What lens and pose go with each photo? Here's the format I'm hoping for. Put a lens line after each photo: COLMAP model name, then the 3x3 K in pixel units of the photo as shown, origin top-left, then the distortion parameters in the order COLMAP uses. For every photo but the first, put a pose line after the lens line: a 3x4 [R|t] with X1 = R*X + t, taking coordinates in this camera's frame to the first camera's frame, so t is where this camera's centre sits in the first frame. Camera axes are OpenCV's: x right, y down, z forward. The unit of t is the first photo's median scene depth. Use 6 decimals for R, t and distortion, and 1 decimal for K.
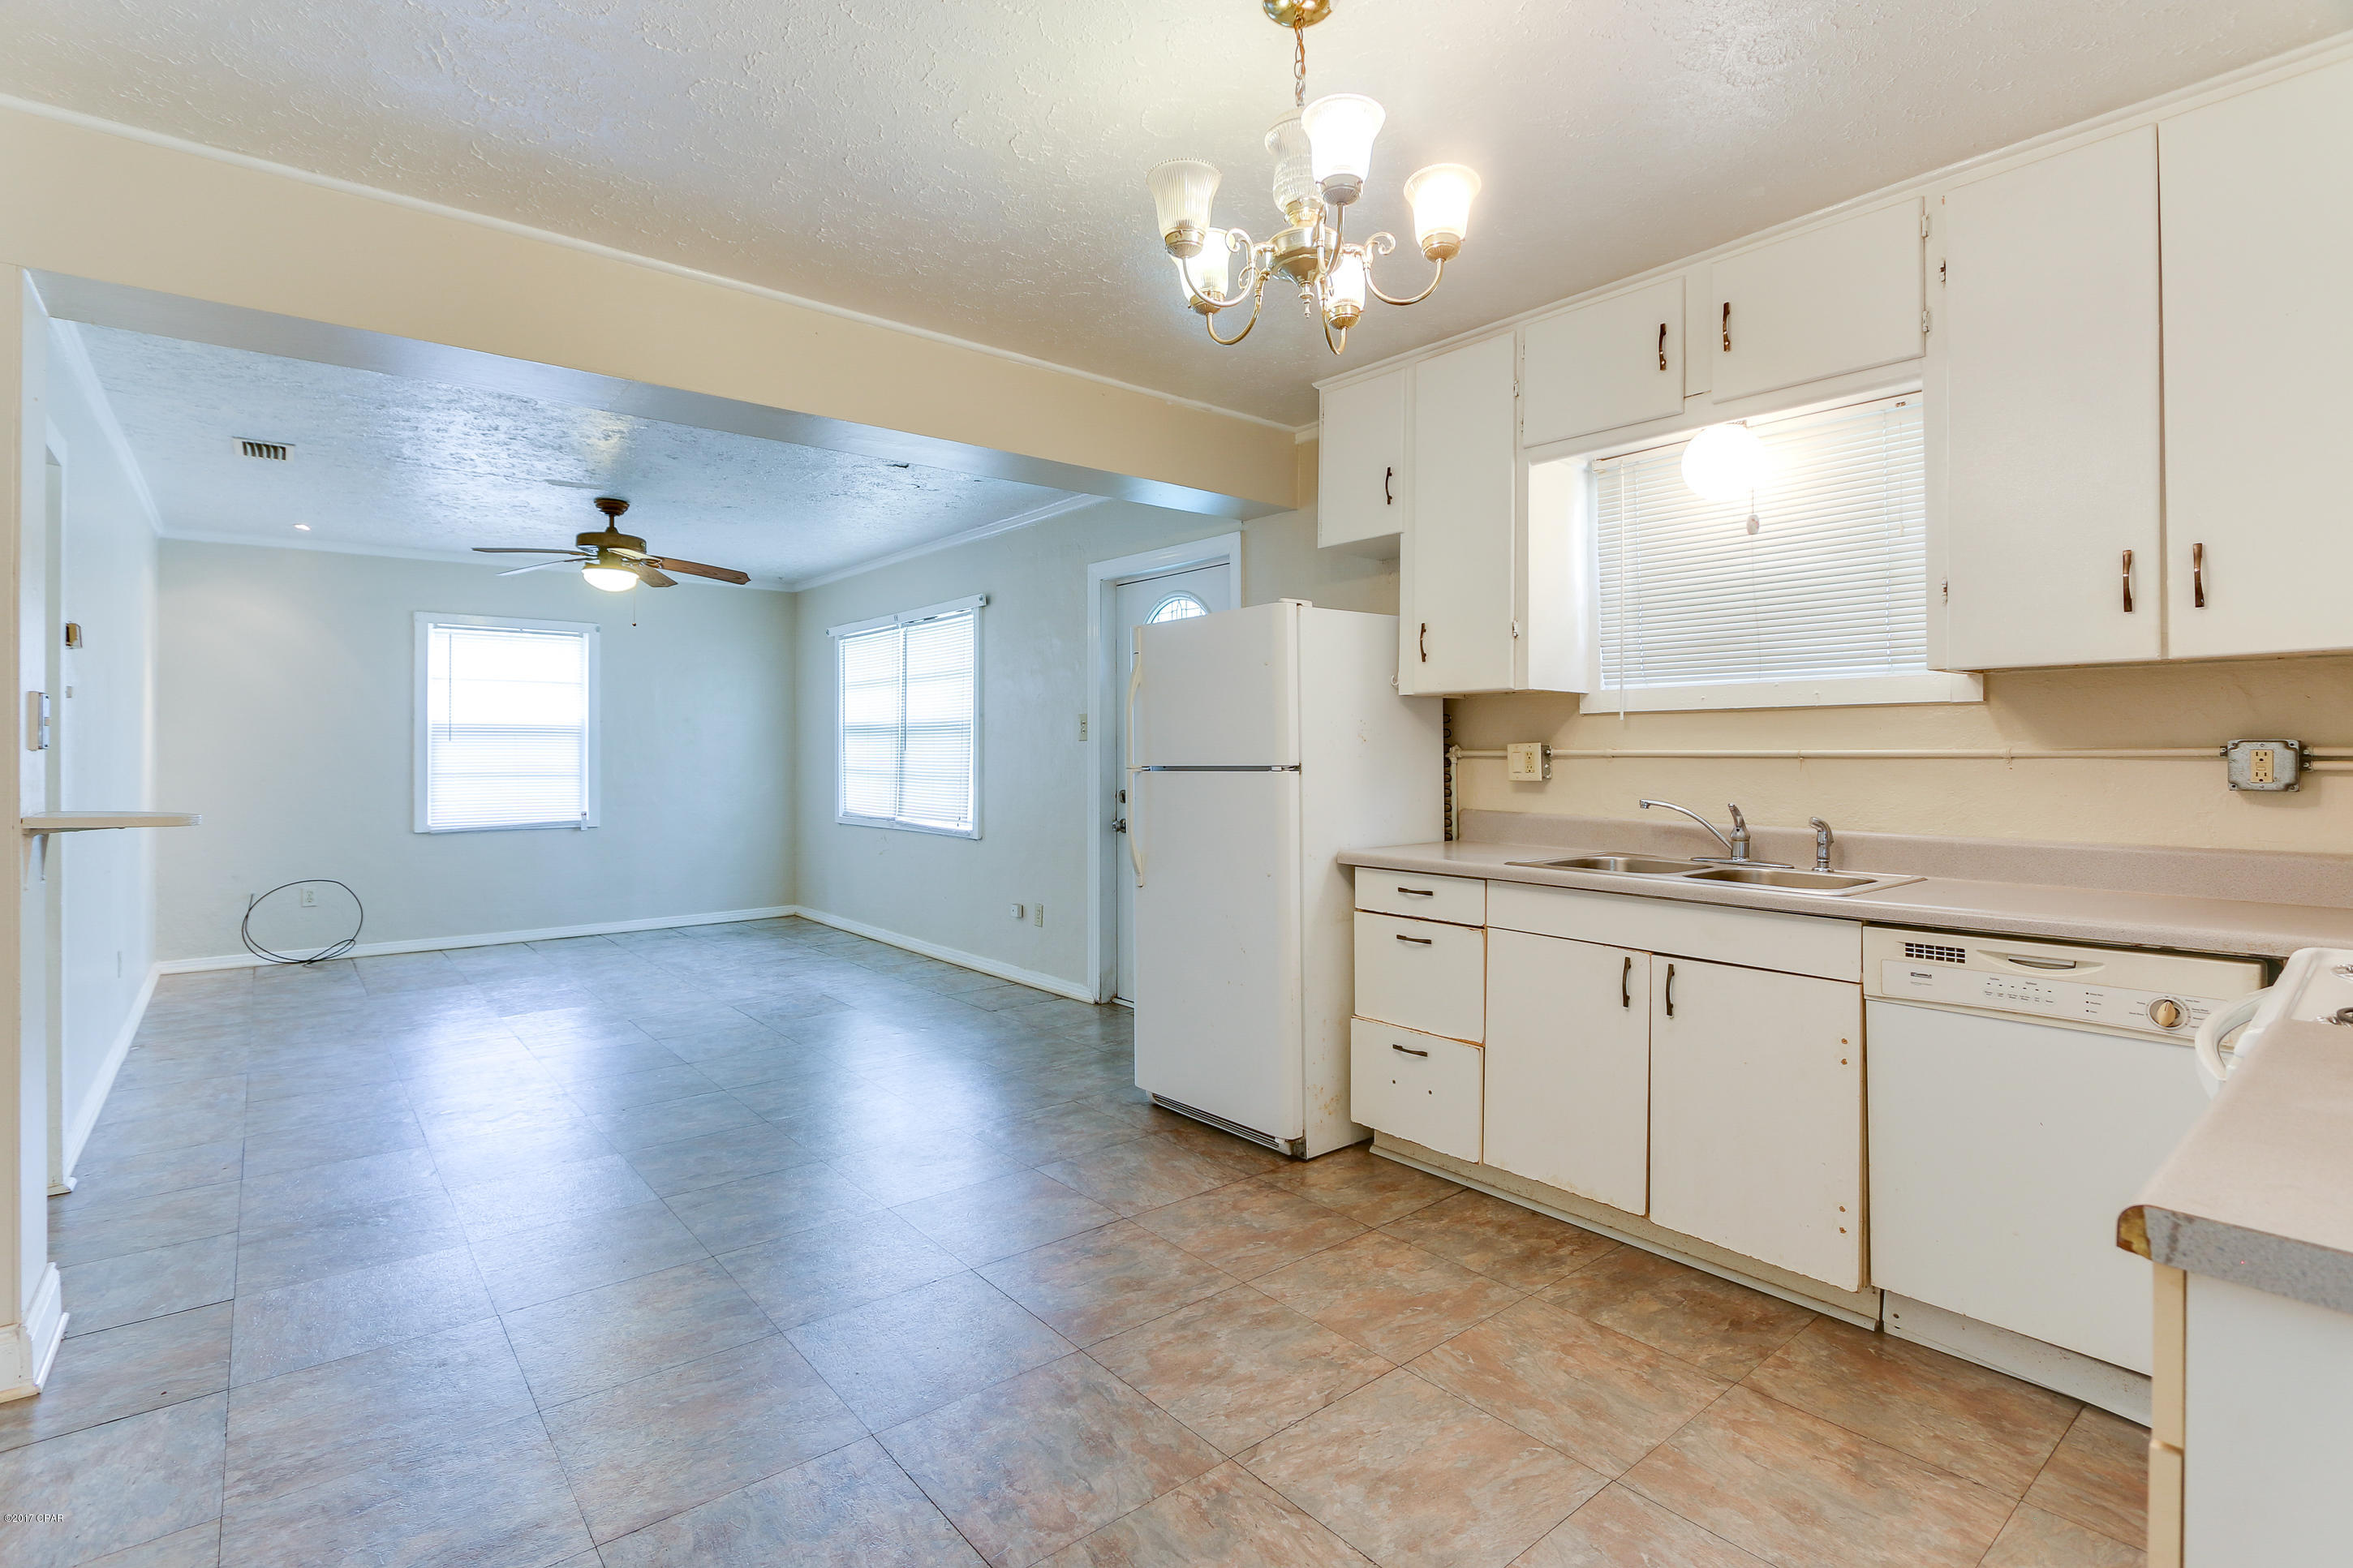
lens RADIAL K [[1142.9, 0, 1176.3], [0, 1142.9, 743.3], [0, 0, 1]] dist [-0.016318, 0.000539]
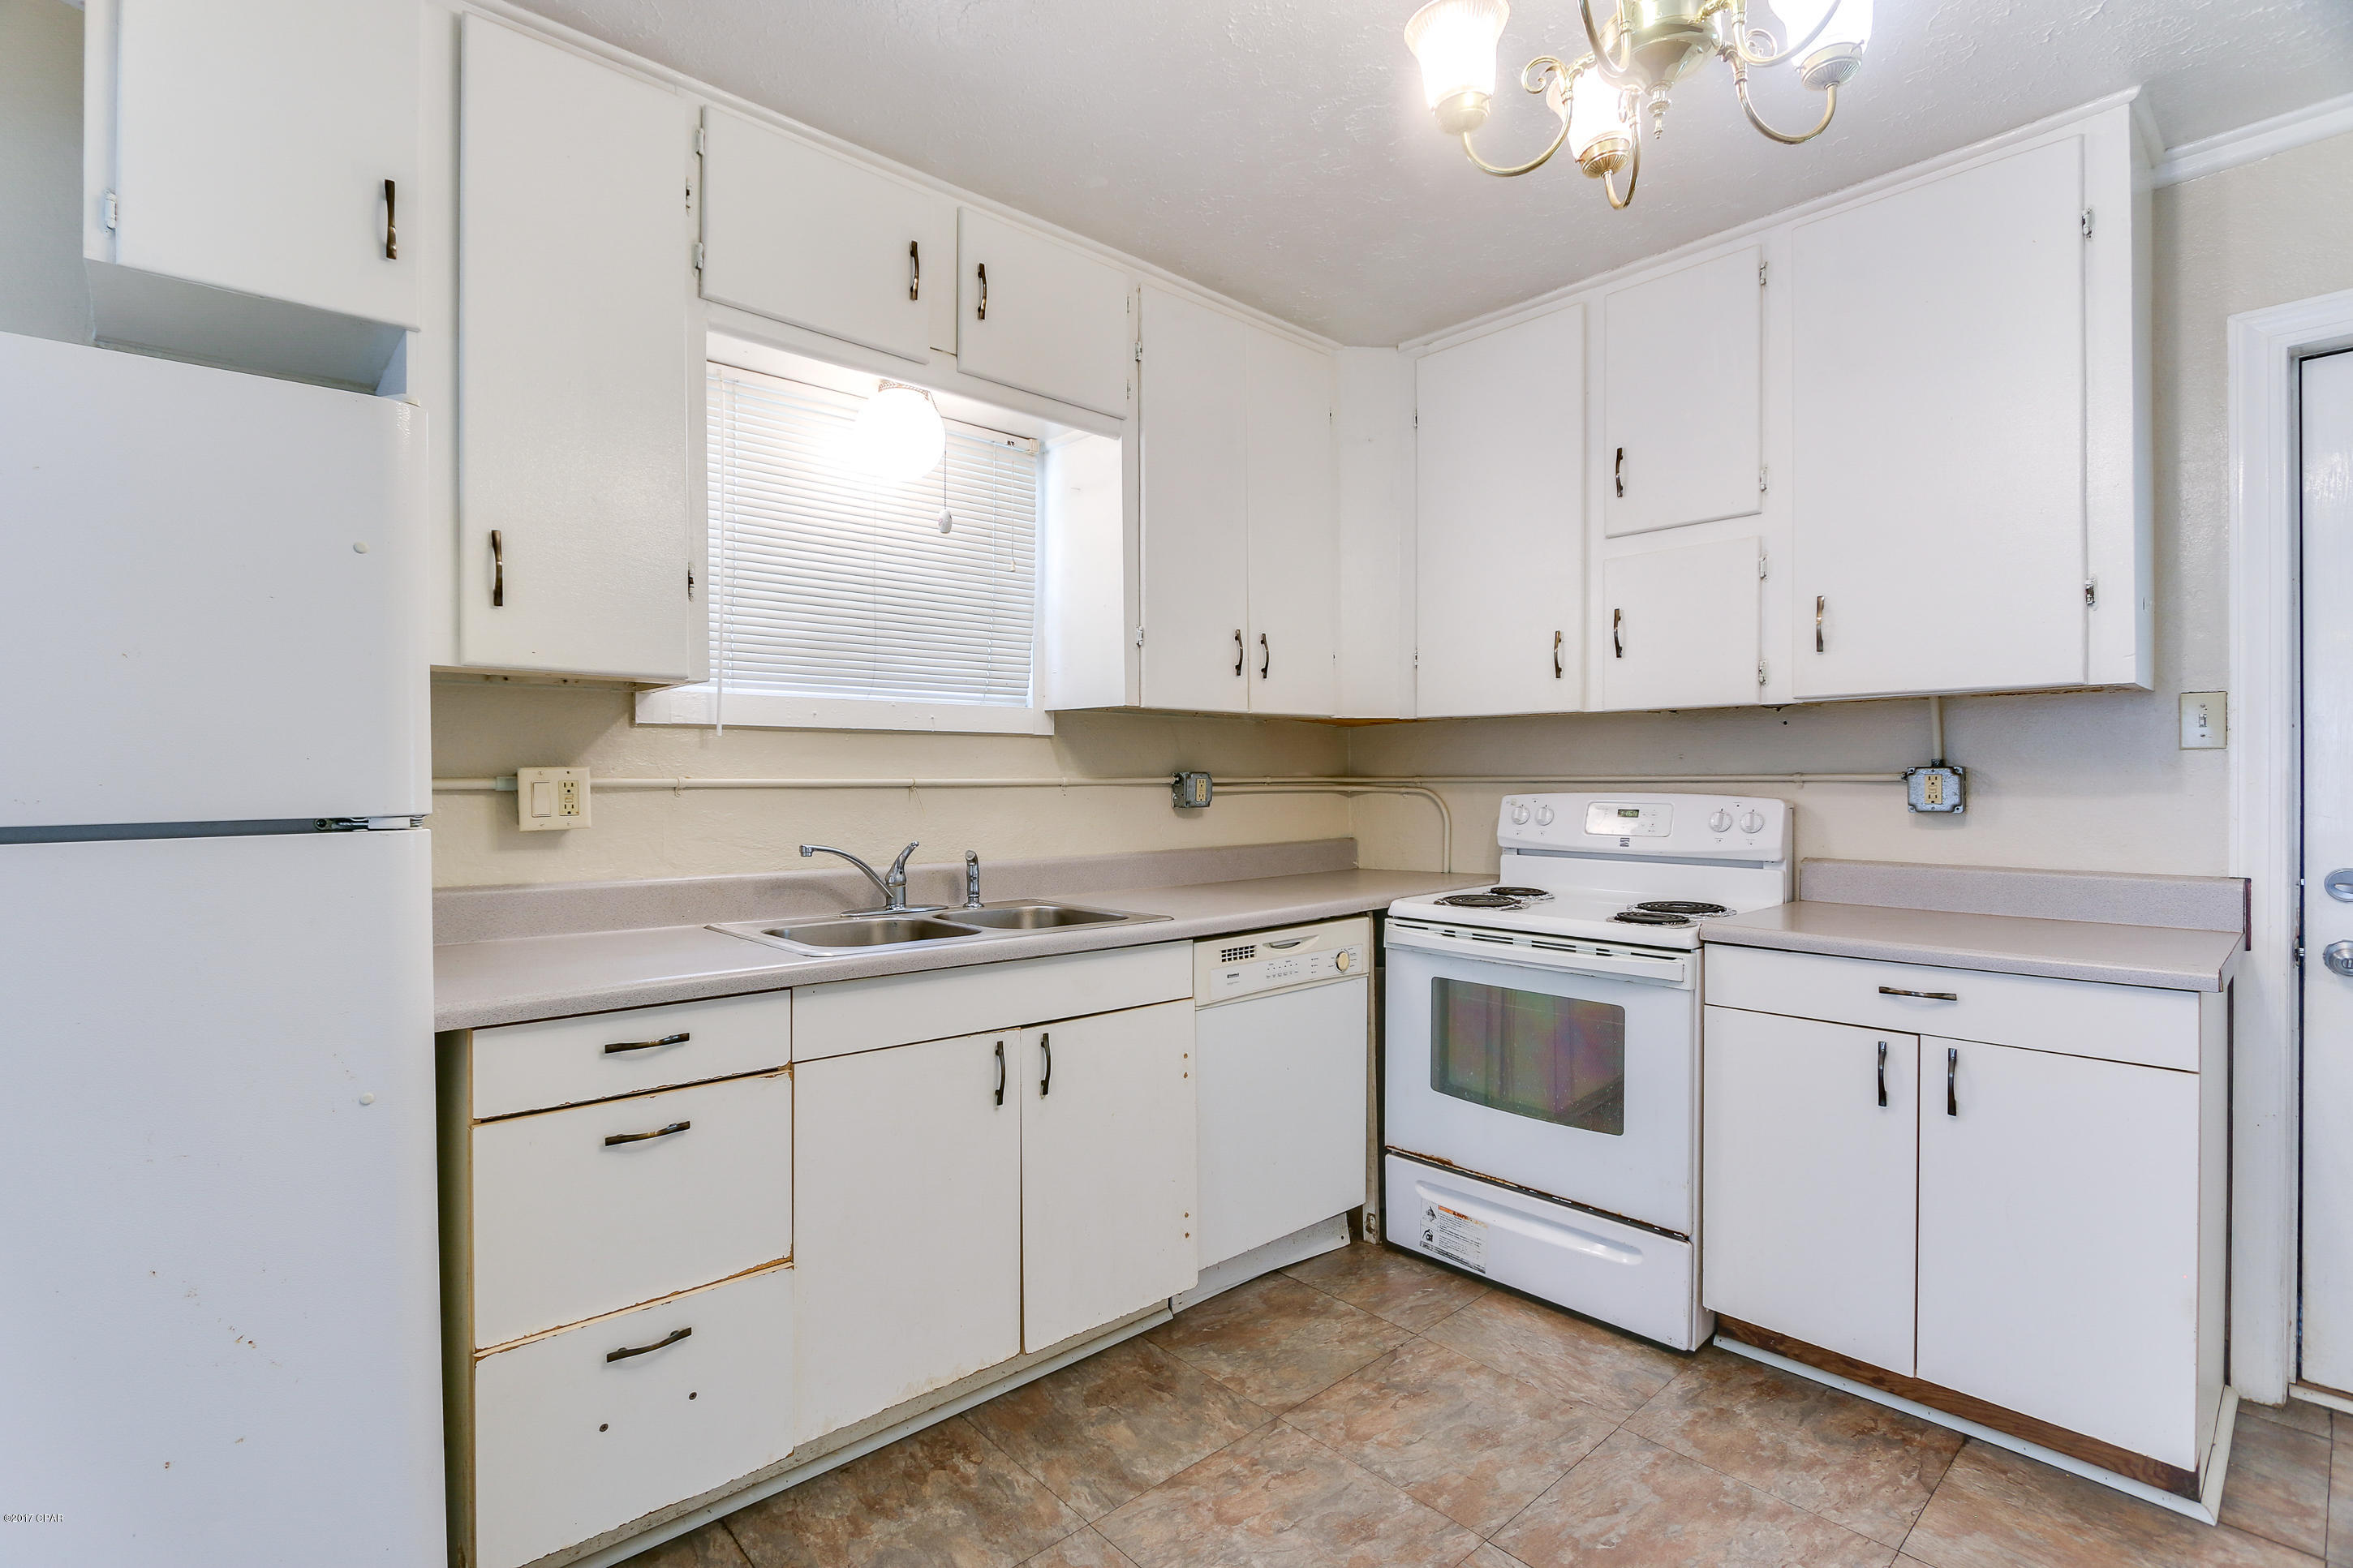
lens RADIAL K [[1093.8, 0, 1133.4], [0, 1093.8, 782.1], [0, 0, 1]] dist [-0.018250, 0.000324]
pose [[-0.041527, -0.000108, 0.999137, -0.180224], [-0.005206, 0.999986, -0.000108, 0.004220], [-0.999124, -0.005206, -0.041527, 0.468812]]
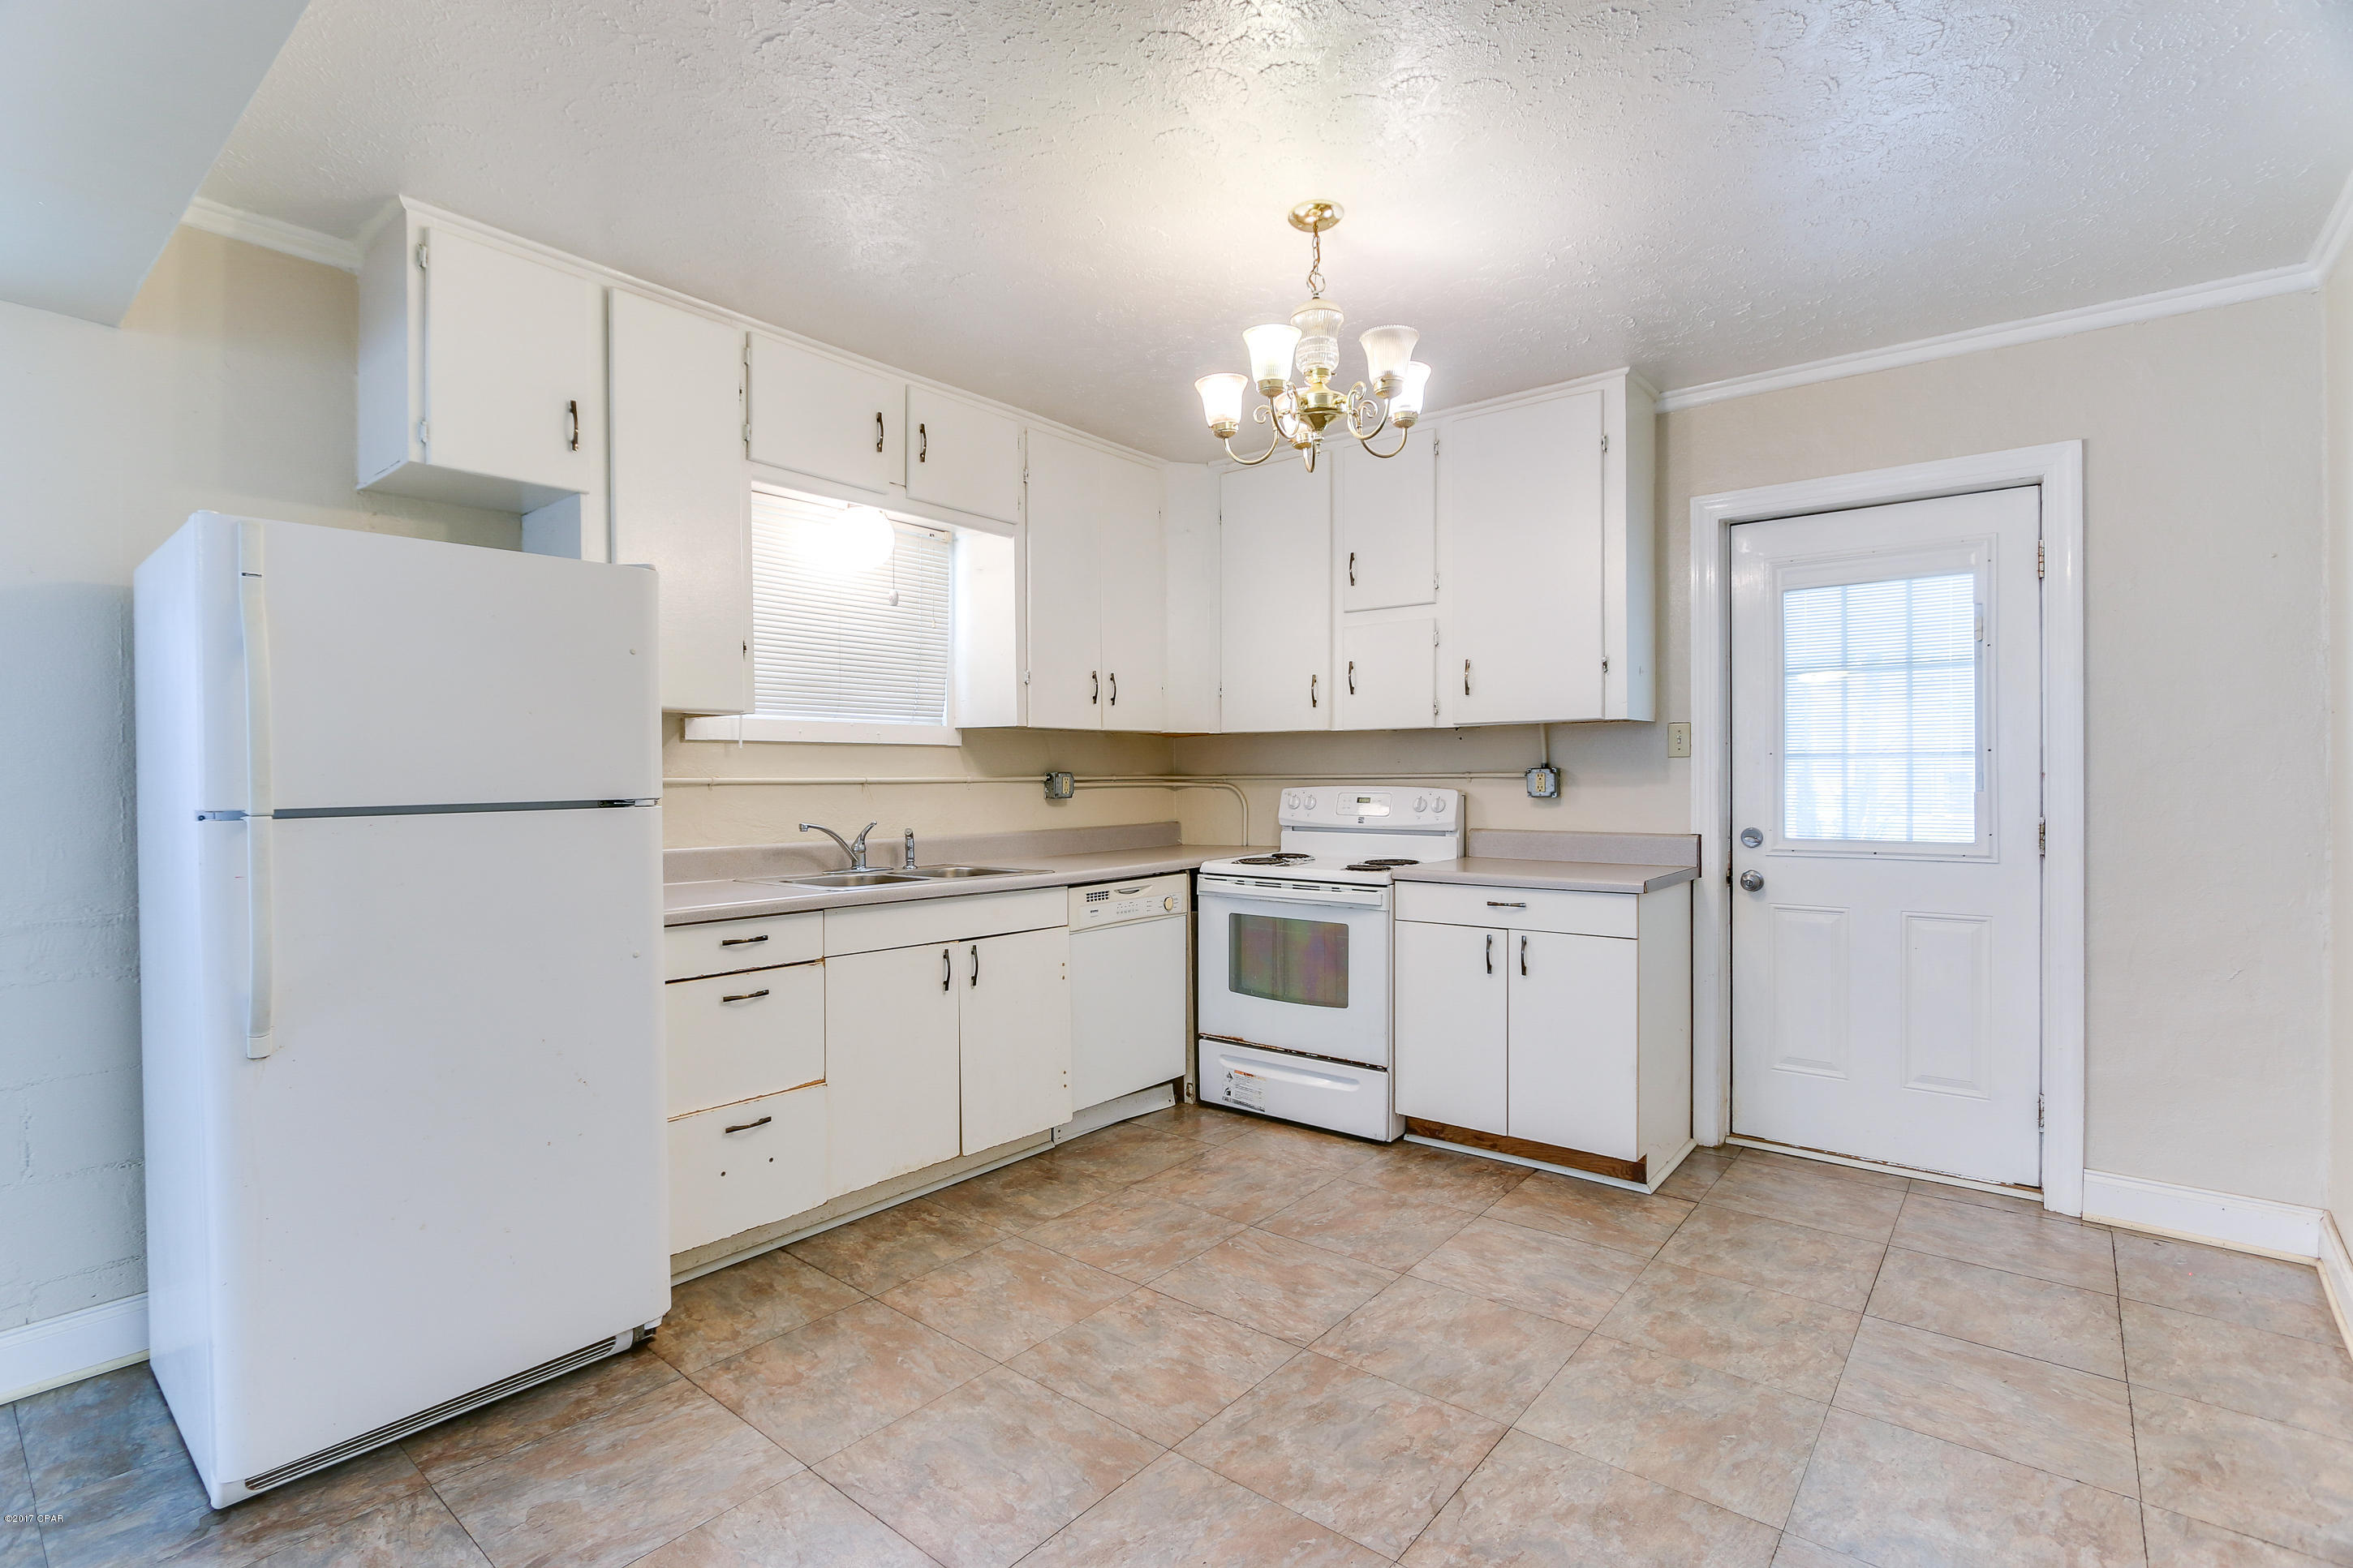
lens RADIAL K [[1115.7, 0, 1150.7], [0, 1115.7, 786.5], [0, 0, 1]] dist [-0.016649, 0.000327]
pose [[-0.205684, -0.004327, 0.978609, -0.398792], [-0.001557, 0.999990, 0.004095, 0.005530], [-0.978617, -0.000682, -0.205688, 0.514246]]
